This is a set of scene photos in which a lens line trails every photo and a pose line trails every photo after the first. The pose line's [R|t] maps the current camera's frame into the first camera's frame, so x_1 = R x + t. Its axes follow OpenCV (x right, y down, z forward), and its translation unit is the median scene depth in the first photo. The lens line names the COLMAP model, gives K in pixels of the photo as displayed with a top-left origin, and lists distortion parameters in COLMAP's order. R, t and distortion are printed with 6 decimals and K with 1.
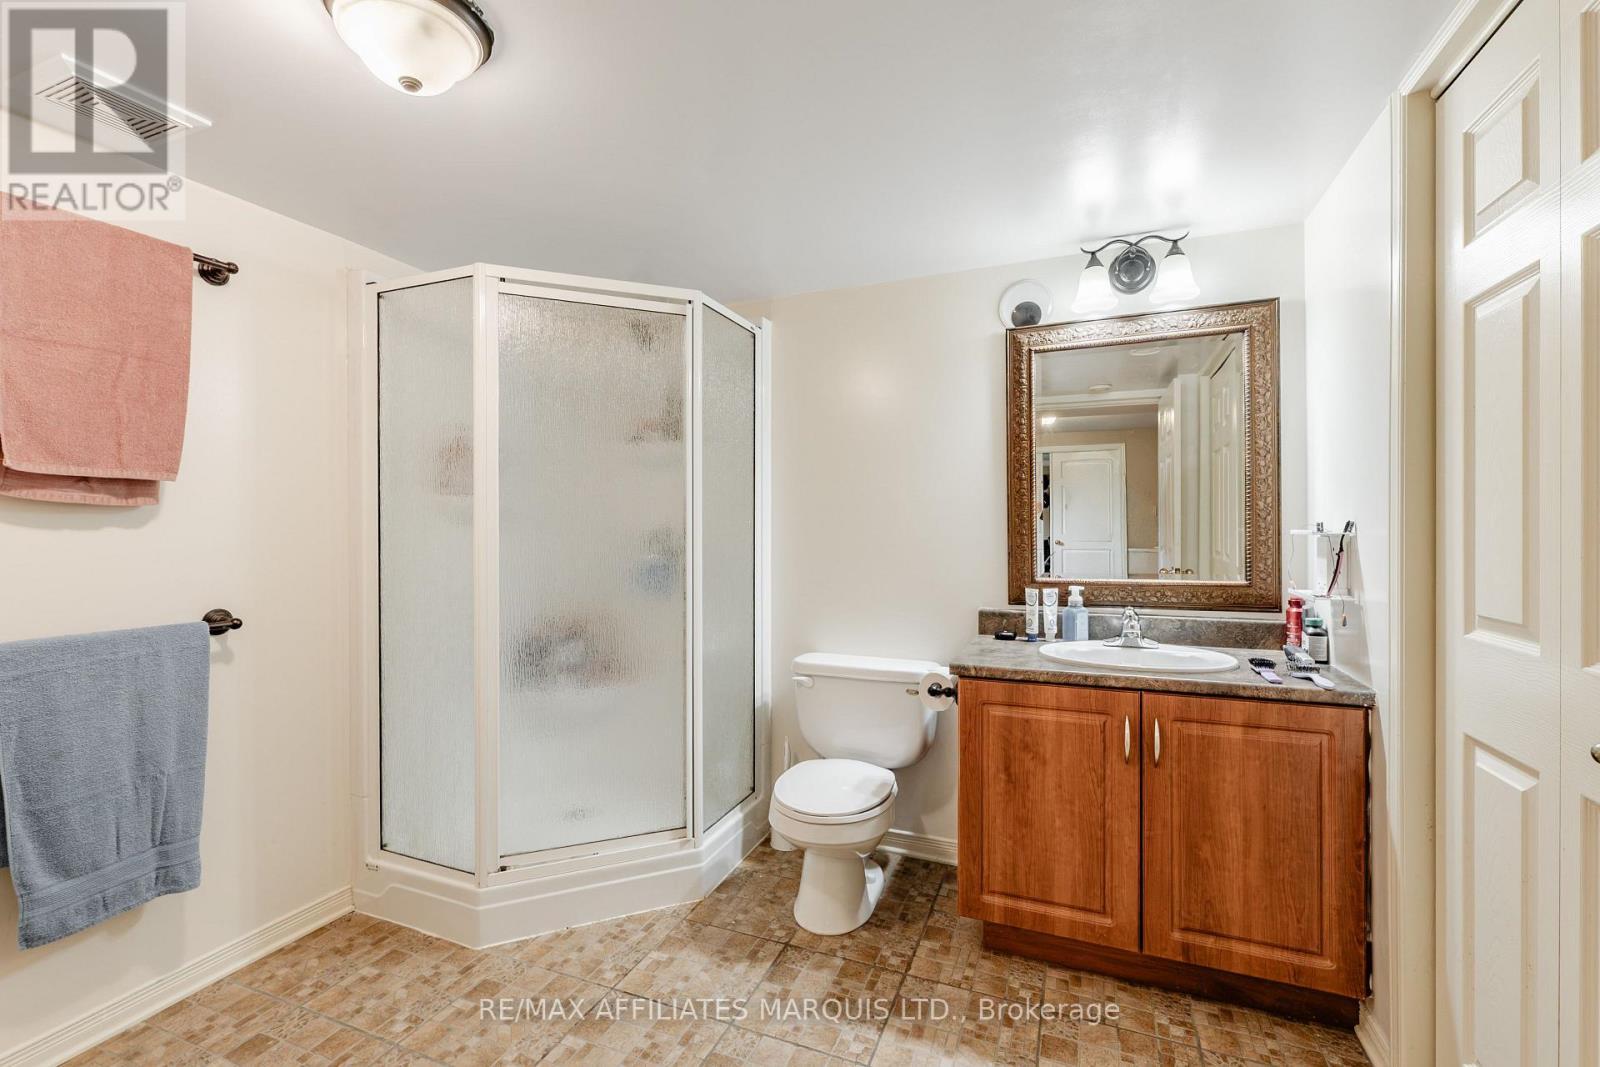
lens RADIAL K [[698.7, 0, 799.2], [0, 698.7, 521.2], [0, 0, 1]] dist [-0.001277, 0.000007]
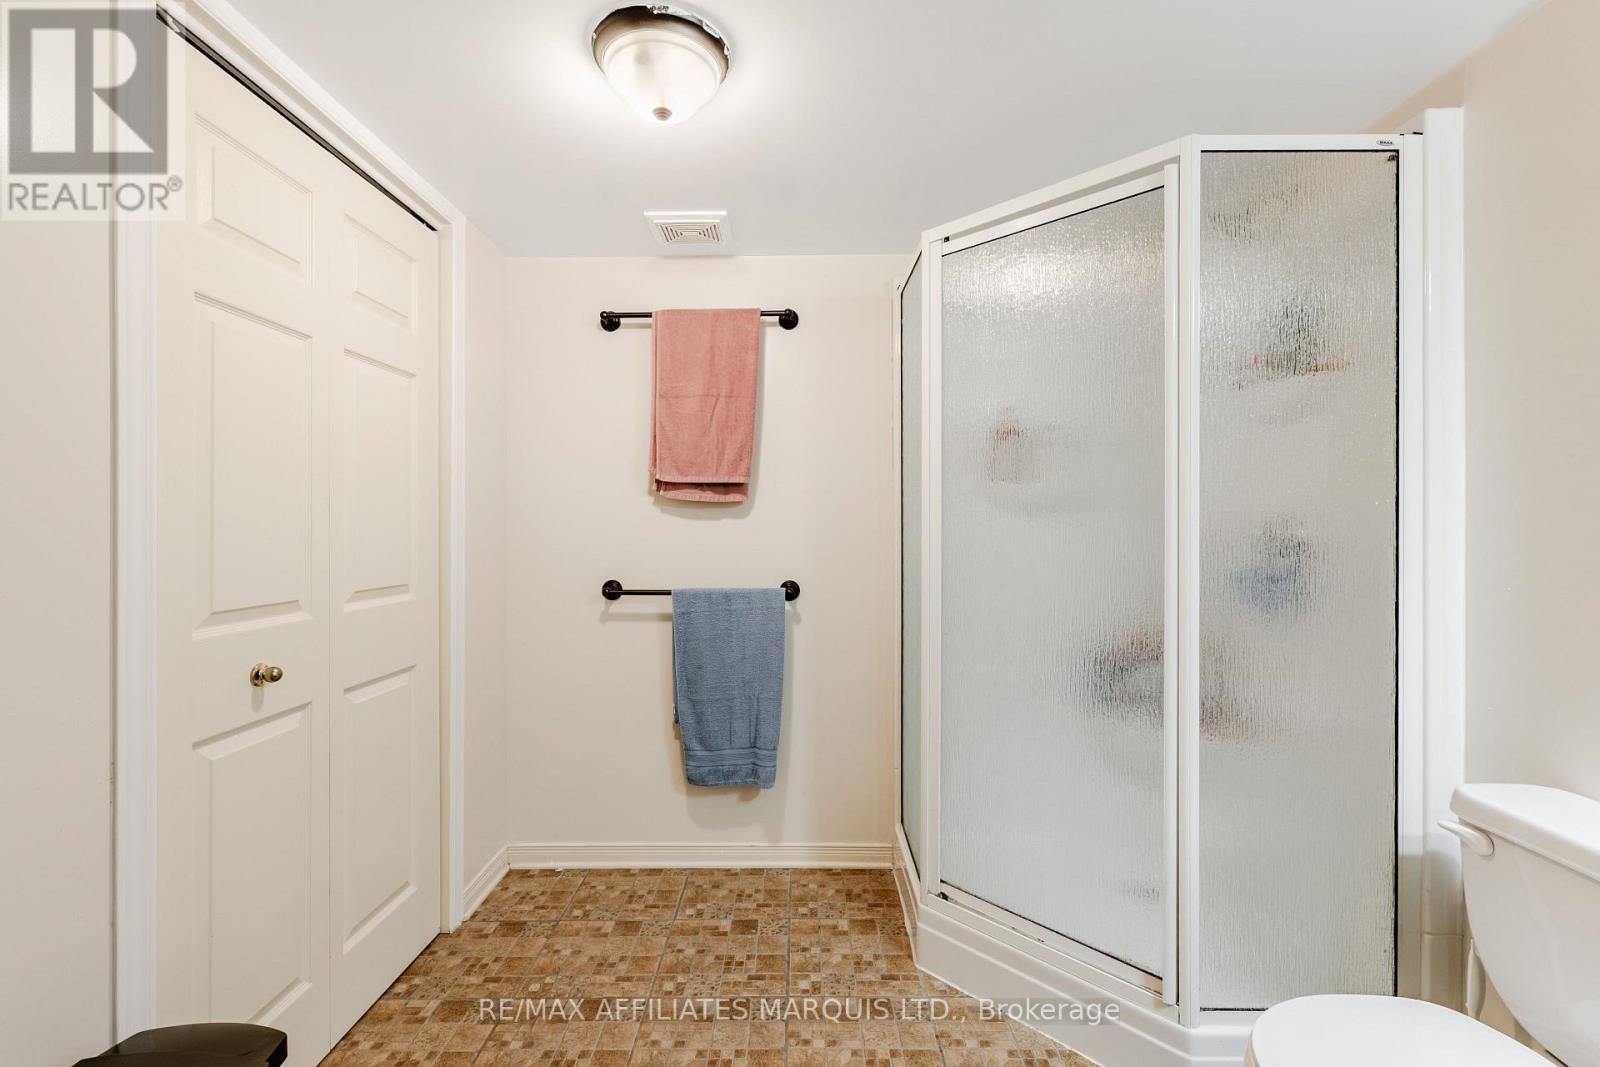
lens RADIAL K [[698.7, 0, 799.2], [0, 698.7, 521.2], [0, 0, 1]] dist [-0.001277, 0.000007]
pose [[0.365731, 0.001120, -0.930720, 0.372130], [0.005520, 0.999979, 0.003372, 0.011912], [0.930704, -0.006371, 0.365717, 0.542285]]
